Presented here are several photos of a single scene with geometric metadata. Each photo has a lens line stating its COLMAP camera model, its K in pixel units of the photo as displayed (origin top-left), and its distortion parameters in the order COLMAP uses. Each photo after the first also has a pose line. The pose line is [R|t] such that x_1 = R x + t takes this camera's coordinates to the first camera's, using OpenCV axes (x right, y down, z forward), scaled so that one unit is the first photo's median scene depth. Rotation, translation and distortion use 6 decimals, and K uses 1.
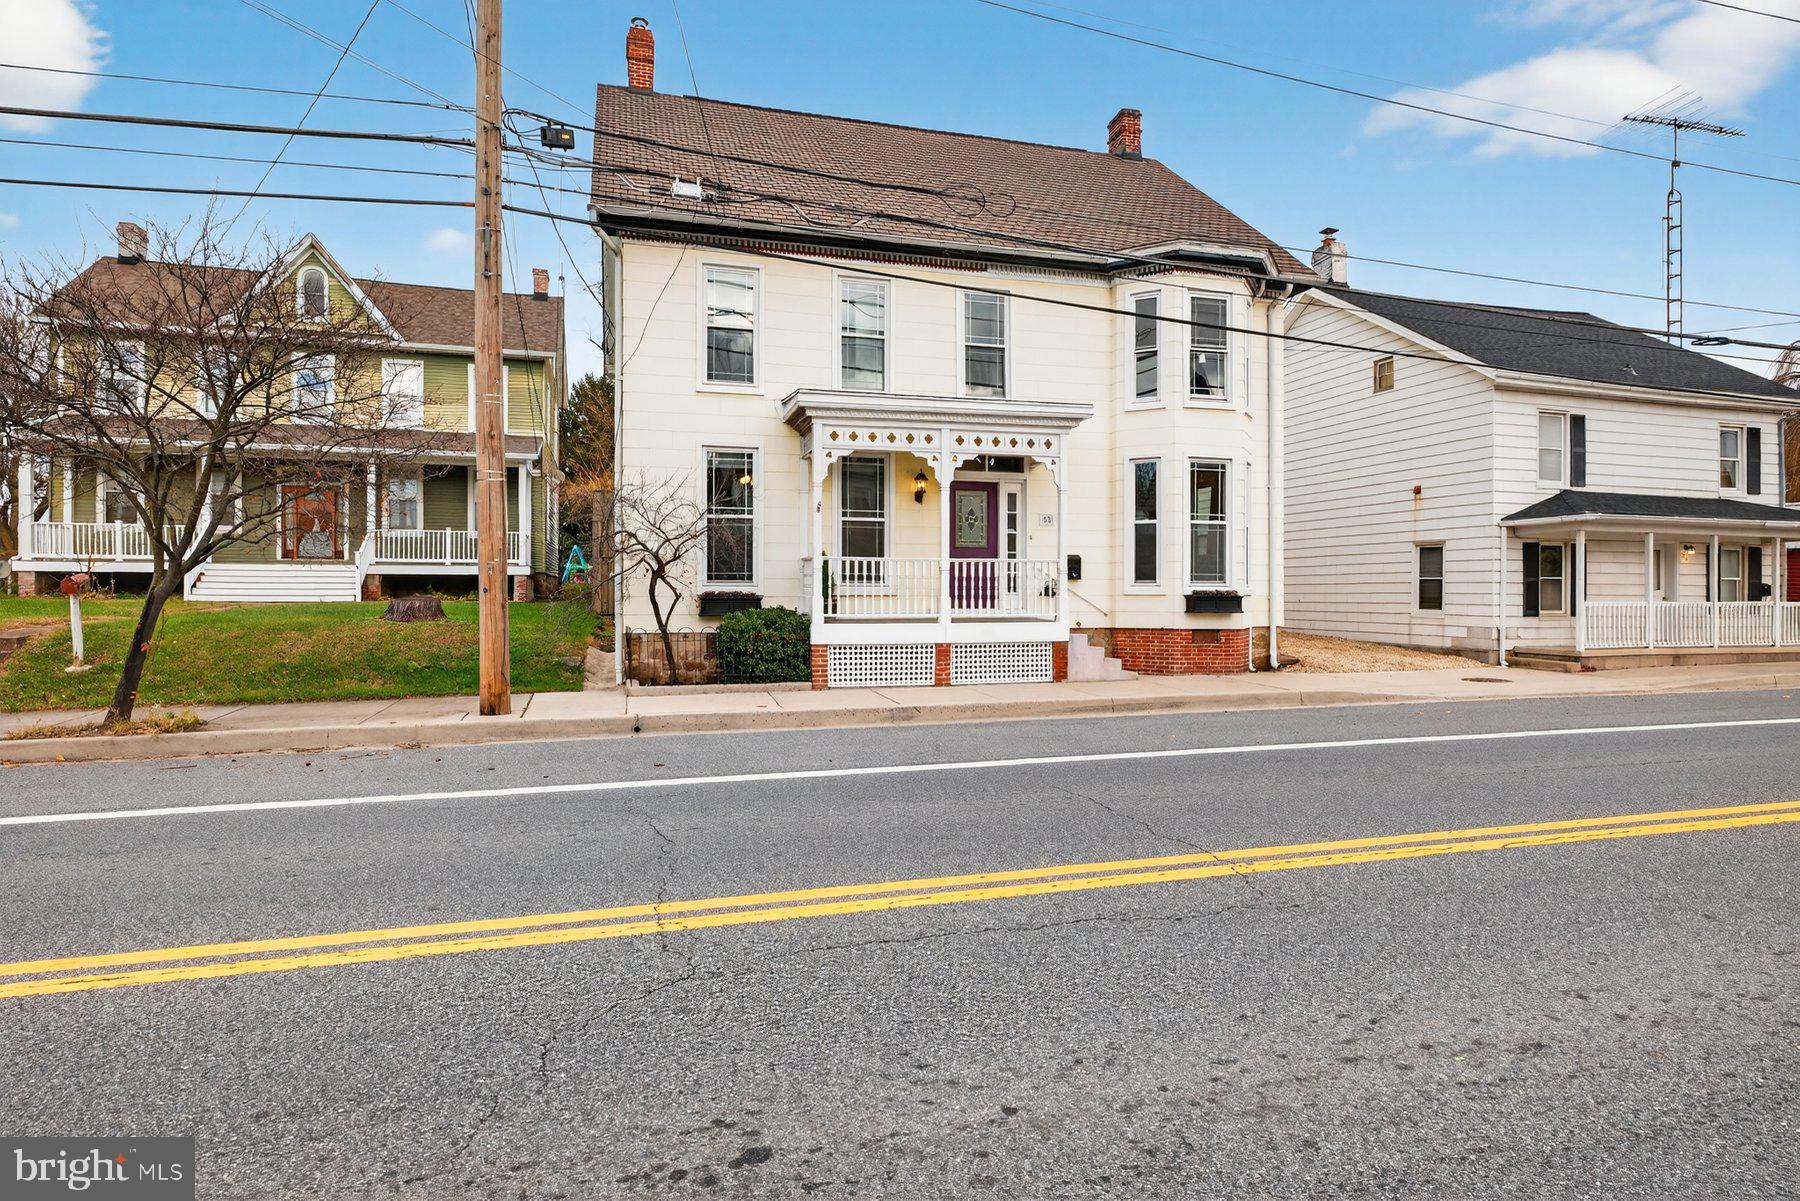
lens RADIAL K [[965.9, 0, 894.6], [0, 965.9, 596.0], [0, 0, 1]] dist [0.007826, 0.001582]
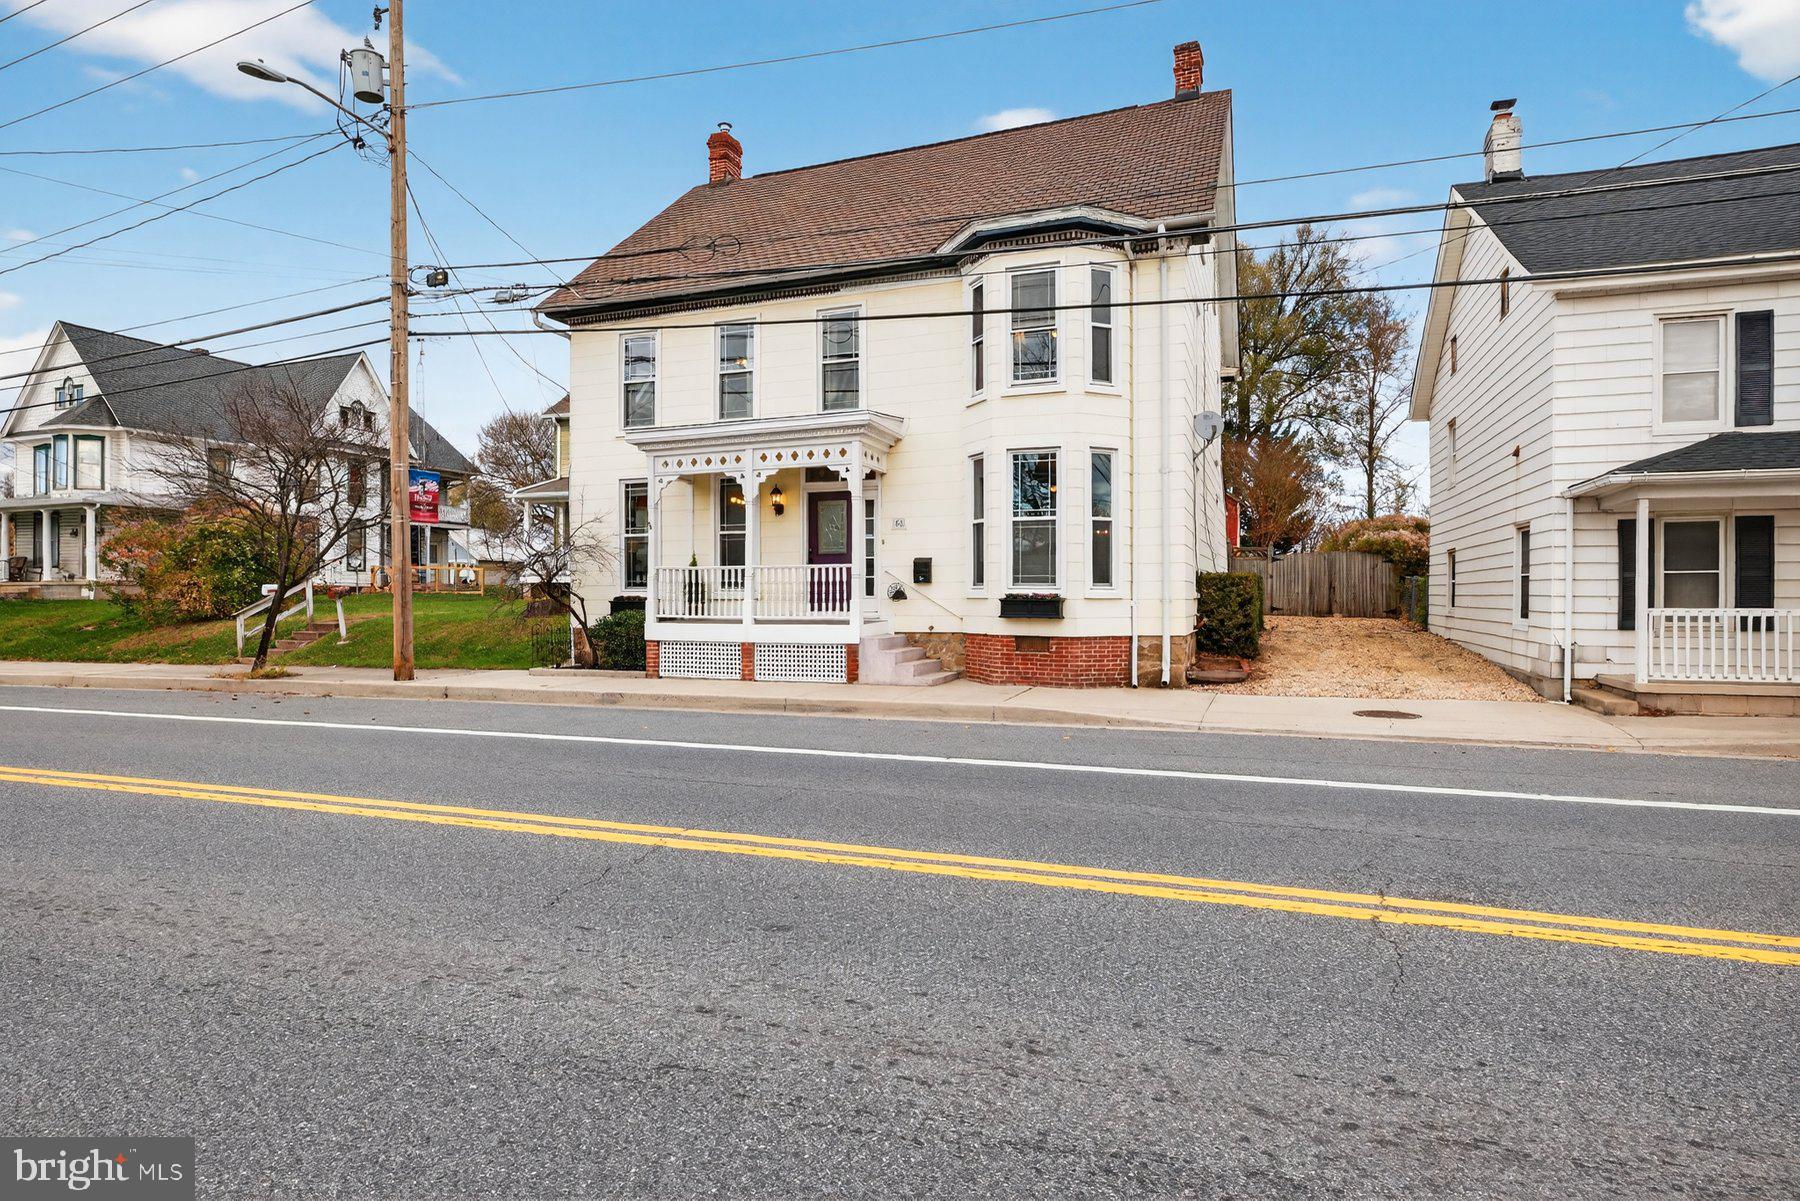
lens RADIAL K [[966.4, 0, 900.7], [0, 966.4, 600.2], [0, 0, 1]] dist [0.003780, 0.001124]
pose [[0.799189, 0.000656, -0.601080, 0.775531], [0.000989, 0.999997, 0.002407, -0.001796], [0.601079, -0.002518, 0.799185, 0.198108]]
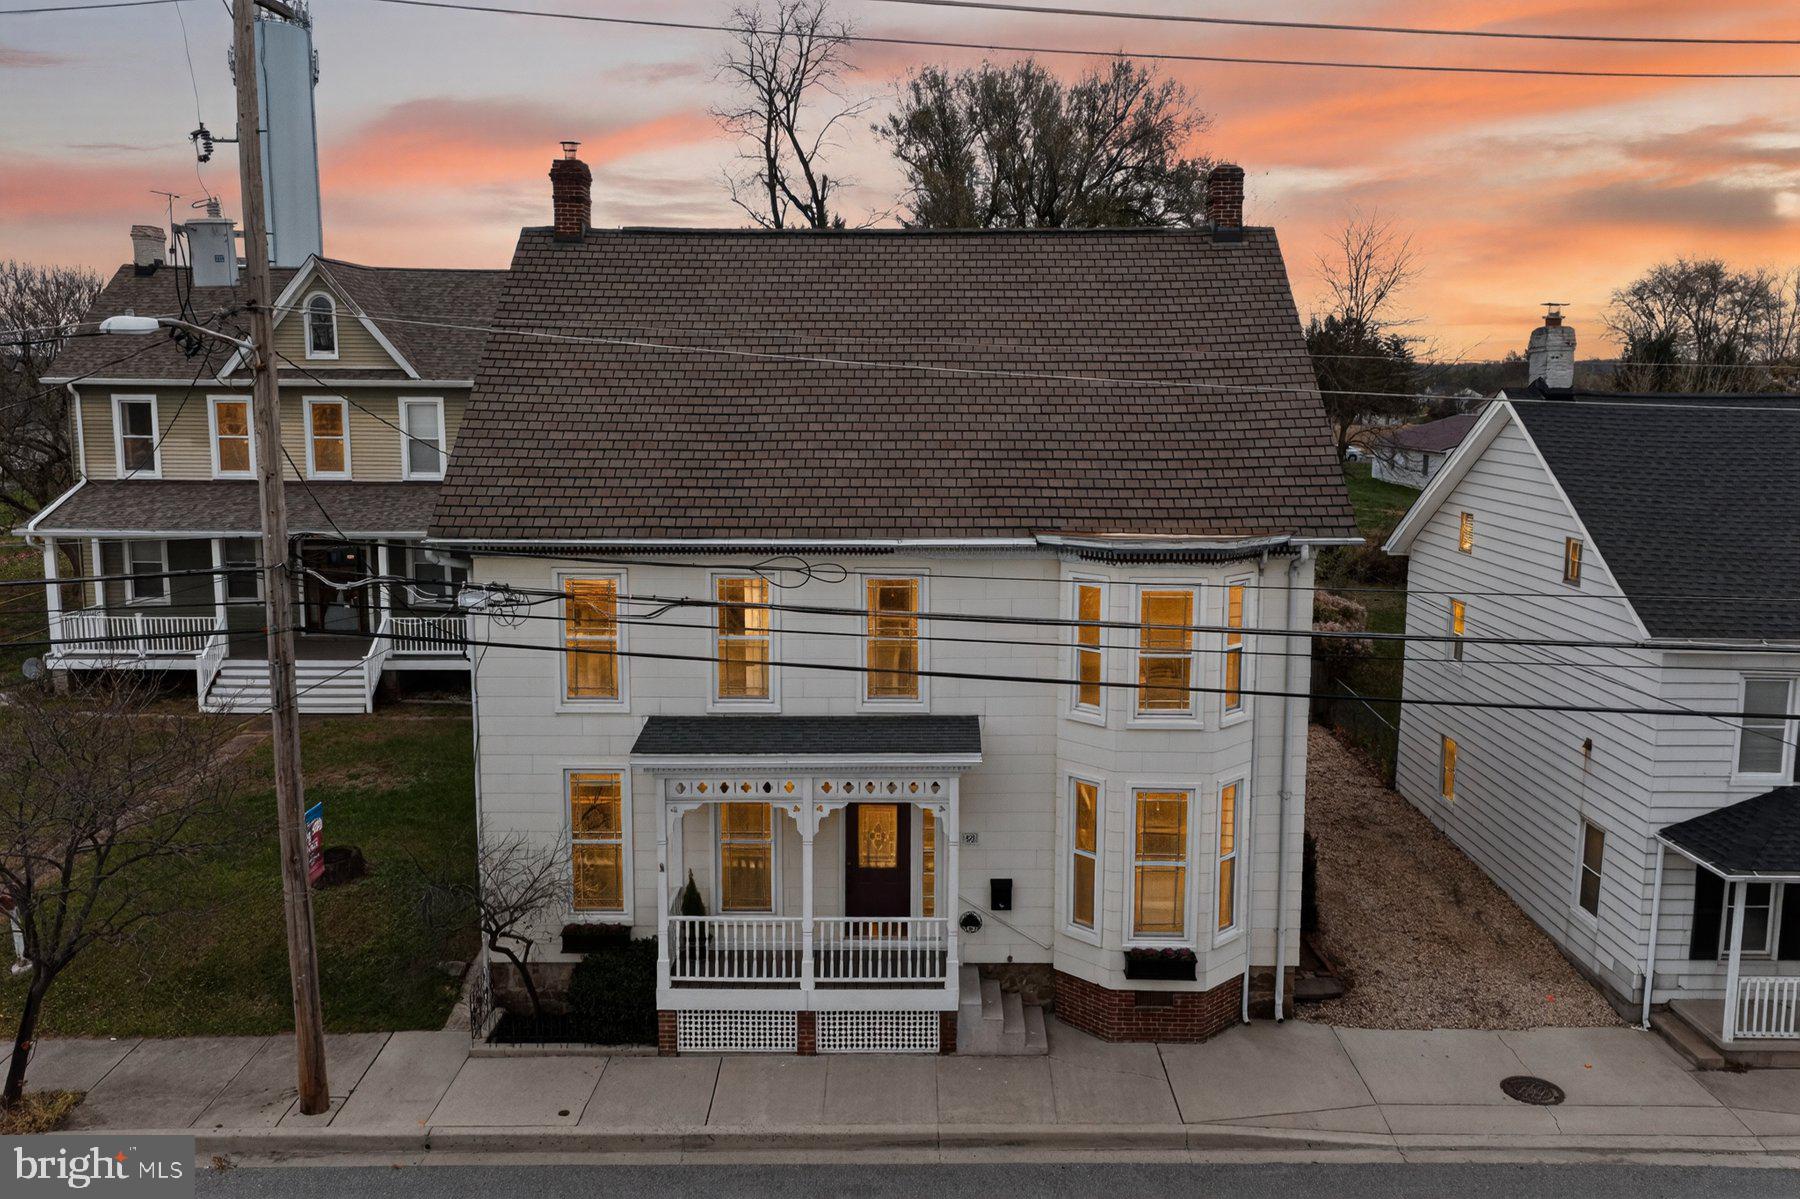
lens RADIAL K [[1456.4, 0, 905.9], [0, 1456.4, 587.3], [0, 0, 1]] dist [0.031881, -0.011473]
pose [[0.960627, 0.043042, -0.274487, 0.447380], [-0.002195, 0.989073, 0.147413, -0.487576], [0.277833, -0.141007, 0.950224, -0.188369]]
